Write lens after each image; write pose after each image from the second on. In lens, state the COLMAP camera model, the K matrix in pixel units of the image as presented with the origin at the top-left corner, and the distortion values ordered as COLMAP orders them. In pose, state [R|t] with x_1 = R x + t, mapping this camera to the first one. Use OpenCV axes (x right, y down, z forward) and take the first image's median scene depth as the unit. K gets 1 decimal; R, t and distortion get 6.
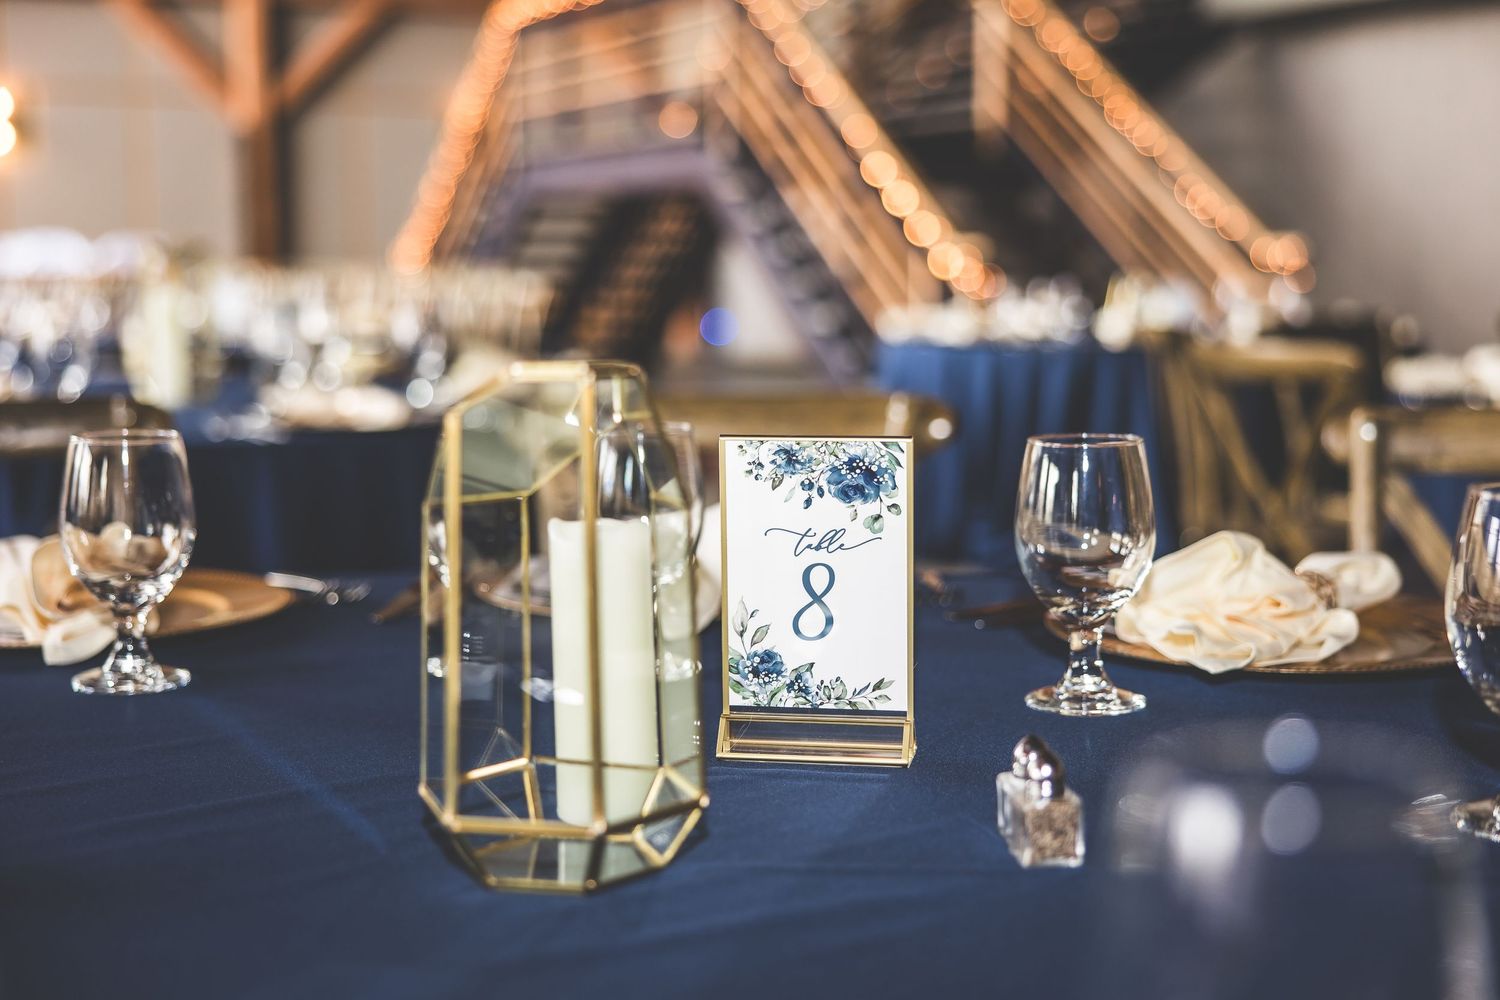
lens RADIAL K [[2073.8, 0, 750.0], [0, 2073.8, 500.0], [0, 0, 1]] dist [0.015904, 0.041821]
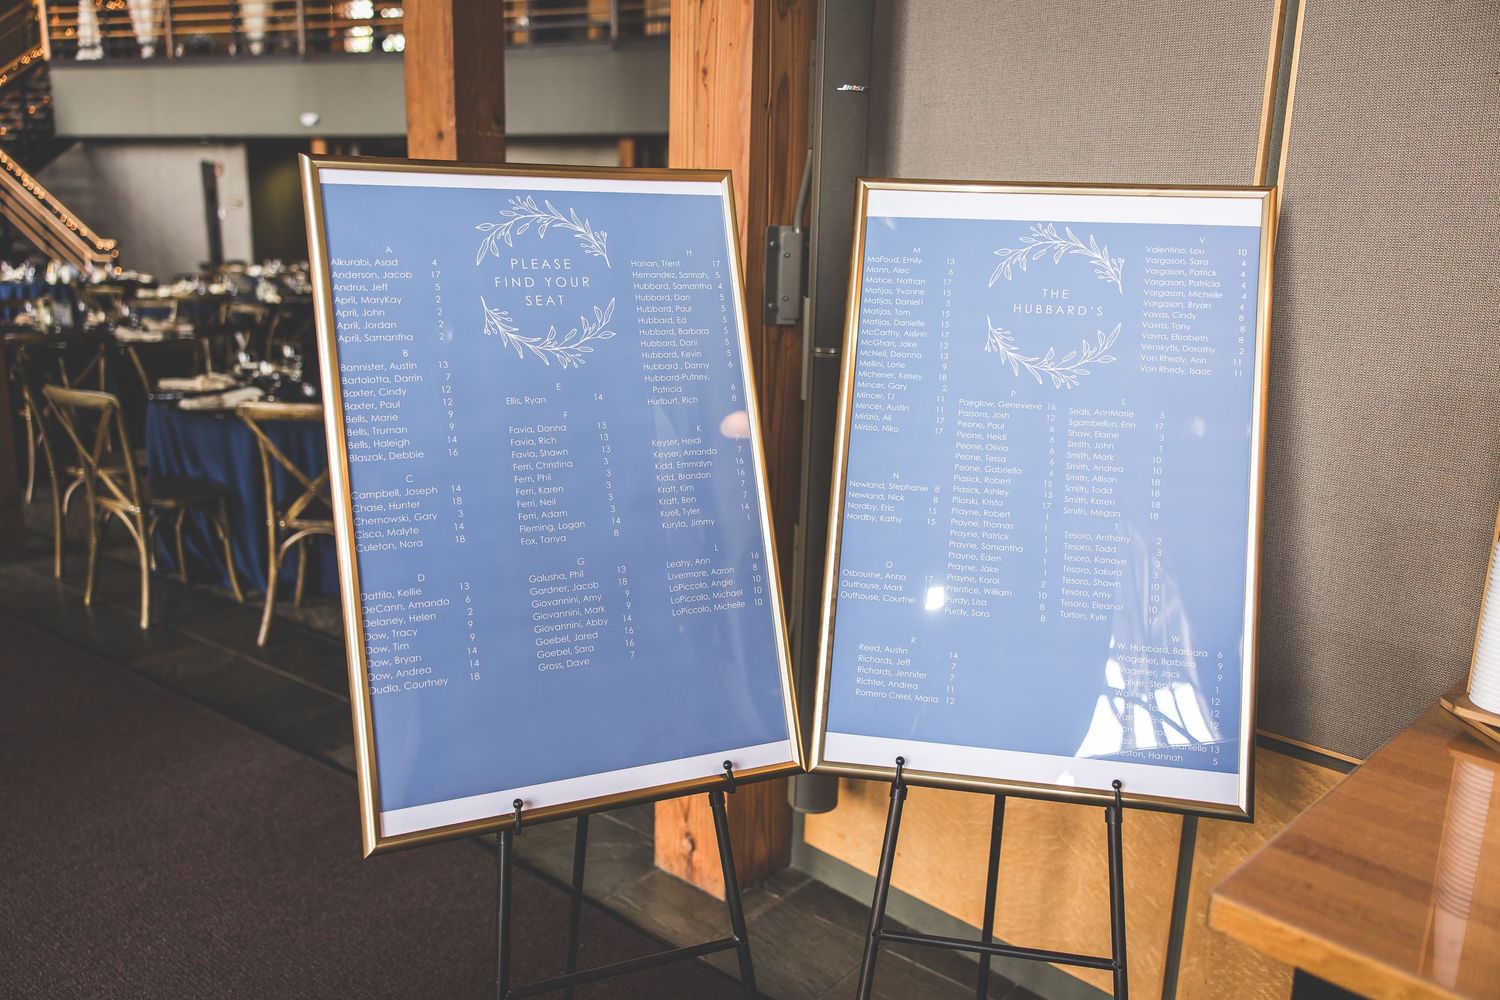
lens RADIAL K [[1160.6, 0, 750.0], [0, 1160.6, 500.0], [0, 0, 1]] dist [-0.002390, 0.003065]
pose [[0.737636, -0.133868, 0.661795, -1.378181], [0.053615, 0.988667, 0.140228, 0.331286], [-0.673067, -0.067955, 0.736453, -5.649982]]
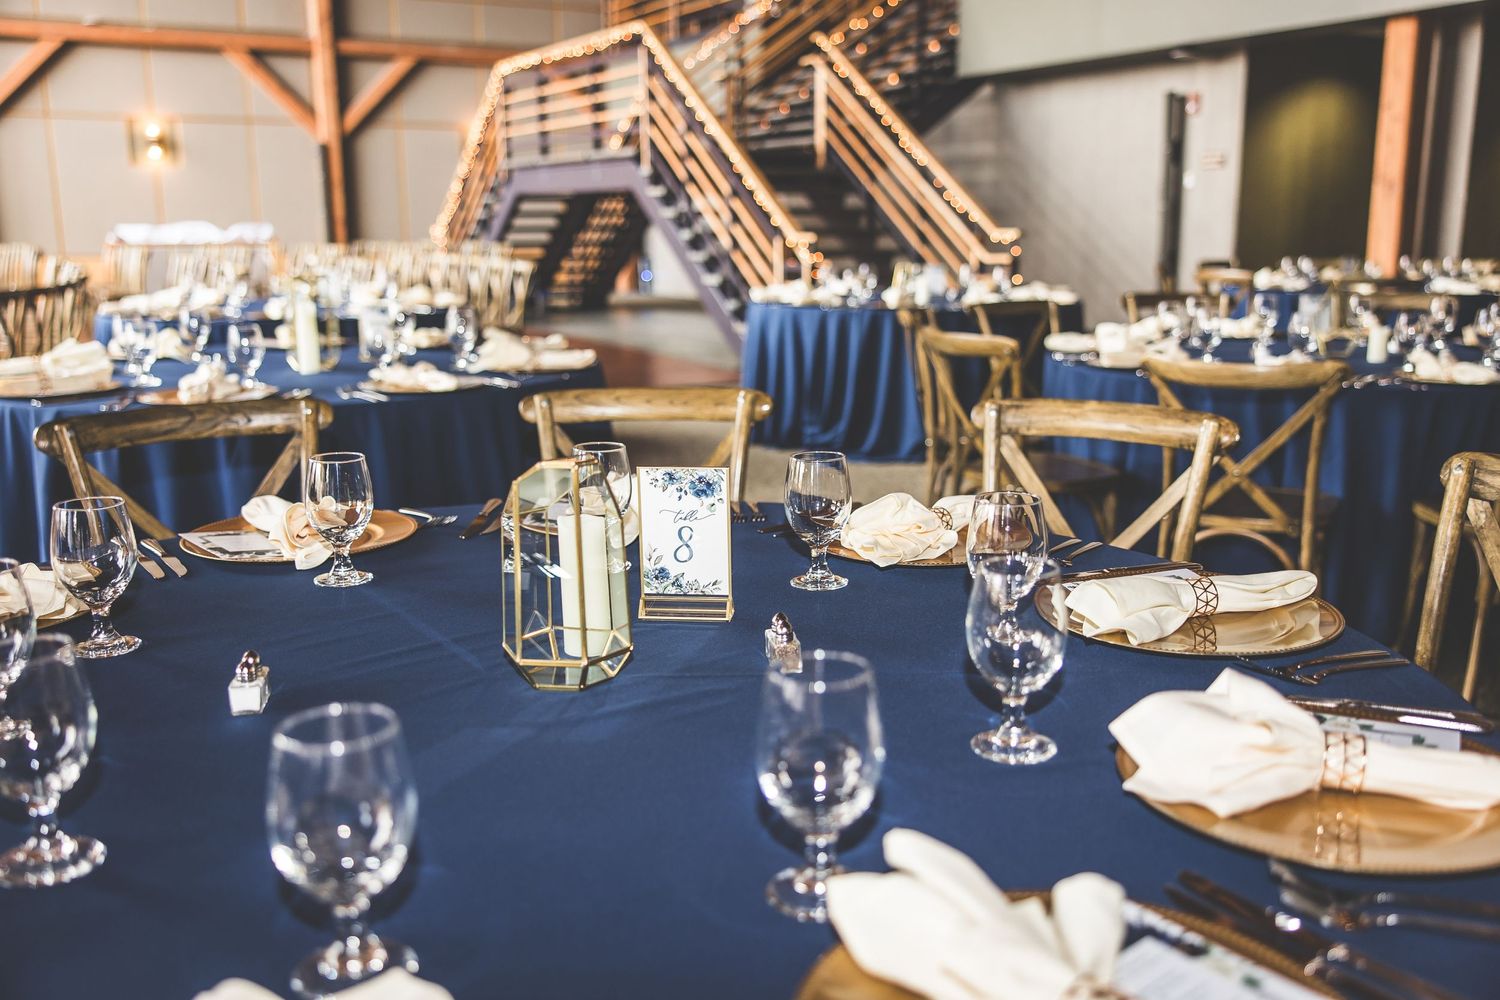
lens RADIAL K [[1378.9, 0, 750.0], [0, 1378.9, 500.0], [0, 0, 1]] dist [0.002883, 0.001459]
pose [[0.998227, -0.018134, 0.056684, 0.016373], [0.013330, 0.996375, 0.084013, -0.093739], [-0.058002, -0.083109, 0.994851, -0.325956]]
